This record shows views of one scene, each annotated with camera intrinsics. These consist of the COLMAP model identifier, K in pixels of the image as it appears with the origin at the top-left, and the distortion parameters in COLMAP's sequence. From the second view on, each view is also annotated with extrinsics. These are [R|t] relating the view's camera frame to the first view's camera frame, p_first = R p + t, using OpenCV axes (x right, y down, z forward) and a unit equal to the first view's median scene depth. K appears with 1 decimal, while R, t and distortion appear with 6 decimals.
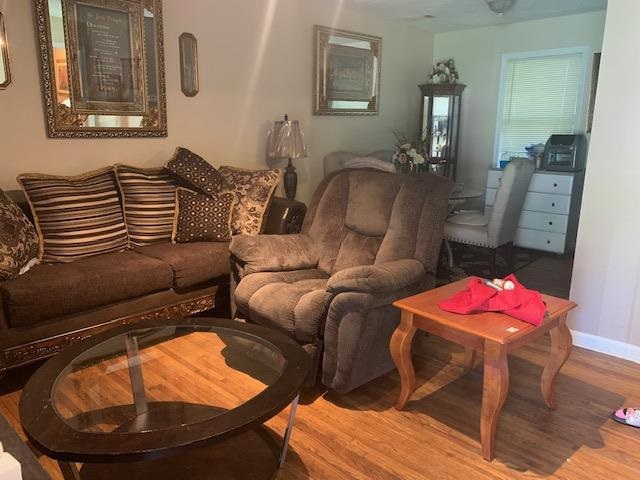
lens RADIAL K [[498.7, 0, 320.0], [0, 498.7, 240.0], [0, 0, 1]] dist [0.062051, -0.000140]
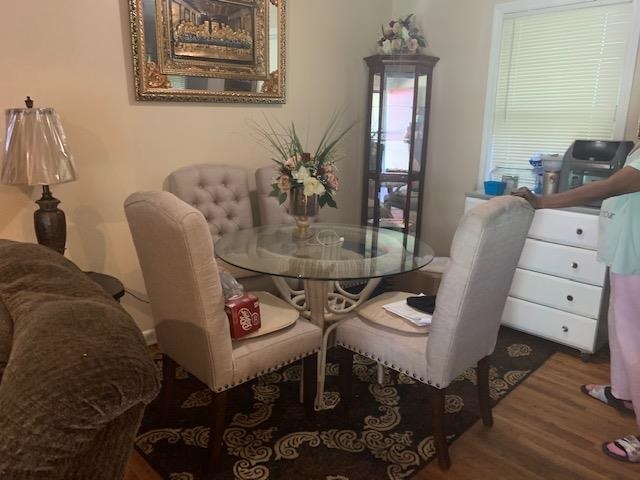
lens RADIAL K [[487.8, 0, 319.7], [0, 487.8, 219.0], [0, 0, 1]] dist [0.069621, 0.001192]
pose [[0.998129, 0.025899, -0.055388, 0.190783], [-0.026467, 0.999604, -0.009541, -0.100627], [0.055119, 0.010989, 0.998419, 0.396873]]
